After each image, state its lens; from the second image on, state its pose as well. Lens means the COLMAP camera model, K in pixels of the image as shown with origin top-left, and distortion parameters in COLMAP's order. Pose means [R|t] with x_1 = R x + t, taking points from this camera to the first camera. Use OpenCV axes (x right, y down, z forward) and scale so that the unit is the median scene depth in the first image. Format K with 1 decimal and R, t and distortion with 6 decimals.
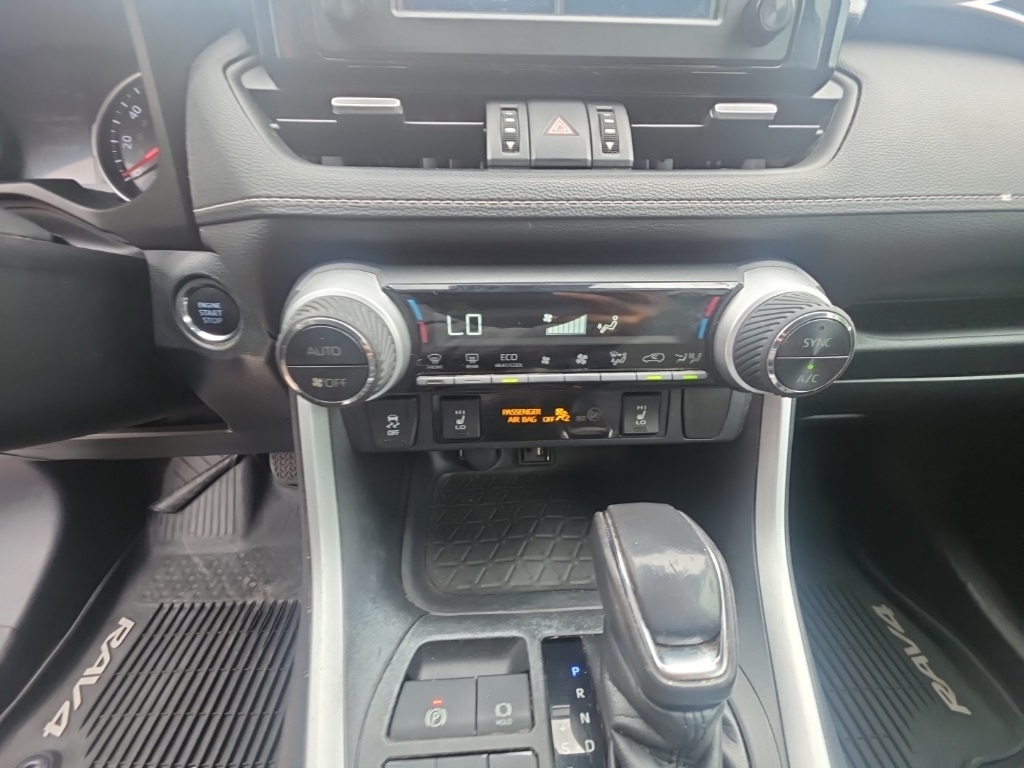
lens RADIAL K [[409.7, 0, 510.5], [0, 409.7, 383.0], [0, 0, 1]] dist [0.011709, -0.008201]
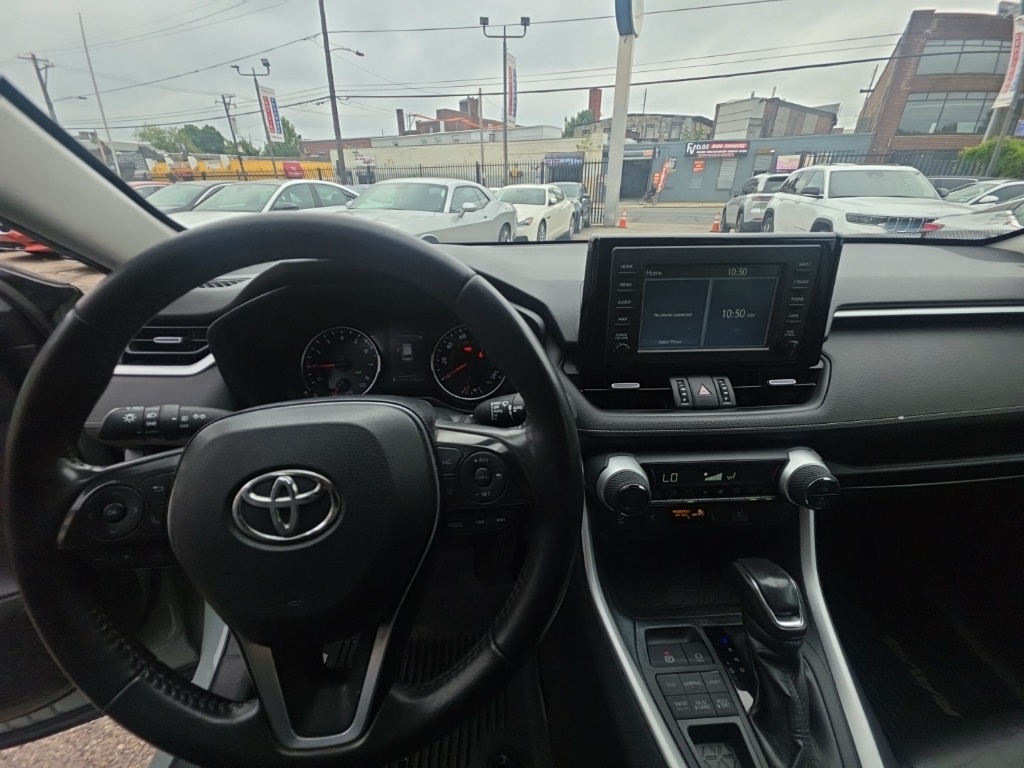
lens RADIAL K [[409.7, 0, 503.9], [0, 409.7, 381.4], [0, 0, 1]] dist [0.011709, -0.008201]
pose [[0.999900, -0.012229, -0.007072, -1.005347], [0.011284, 0.992601, -0.120892, -0.402070], [0.008498, 0.120800, 0.992640, -1.347218]]
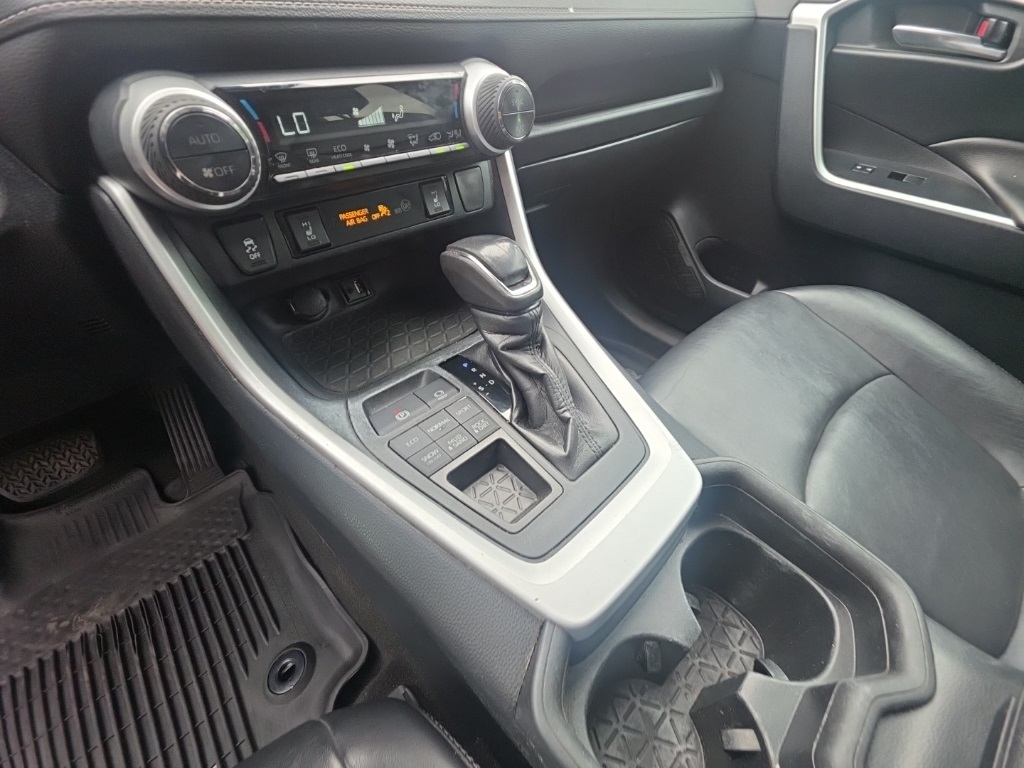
lens RADIAL K [[409.7, 0, 513.9], [0, 409.7, 387.1], [0, 0, 1]] dist [0.011709, -0.008201]
pose [[0.755935, -0.429647, 0.493928, -0.543046], [0.319689, 0.900691, 0.294203, 0.401533], [-0.571280, -0.064495, 0.818217, -0.412370]]
